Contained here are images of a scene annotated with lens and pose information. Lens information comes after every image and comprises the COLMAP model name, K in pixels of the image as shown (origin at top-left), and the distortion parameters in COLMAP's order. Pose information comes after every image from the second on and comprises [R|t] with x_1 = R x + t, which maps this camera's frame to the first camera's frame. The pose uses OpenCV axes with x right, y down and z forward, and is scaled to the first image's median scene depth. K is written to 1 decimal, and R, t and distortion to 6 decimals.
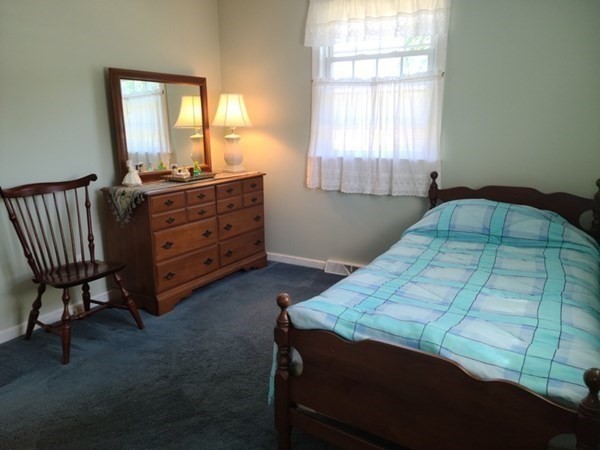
lens RADIAL K [[472.8, 0, 300.8], [0, 472.8, 222.5], [0, 0, 1]] dist [0.097690, -0.089284]
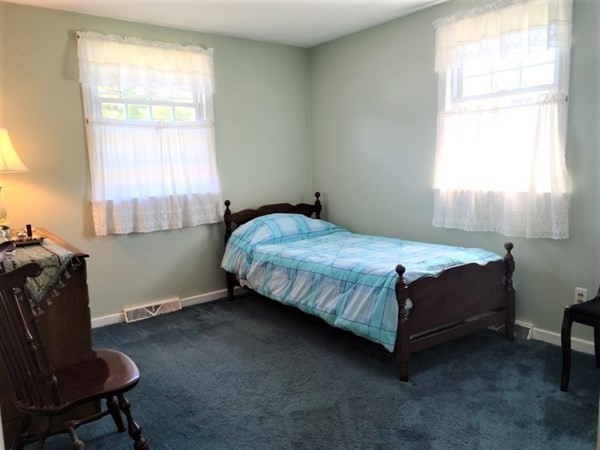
lens RADIAL K [[472.8, 0, 300.8], [0, 472.8, 222.5], [0, 0, 1]] dist [0.097690, -0.089284]
pose [[0.377061, -0.127676, 0.917346, -0.731238], [0.225480, 0.973308, 0.042785, -0.055389], [-0.898323, 0.190711, 0.395785, 0.321071]]
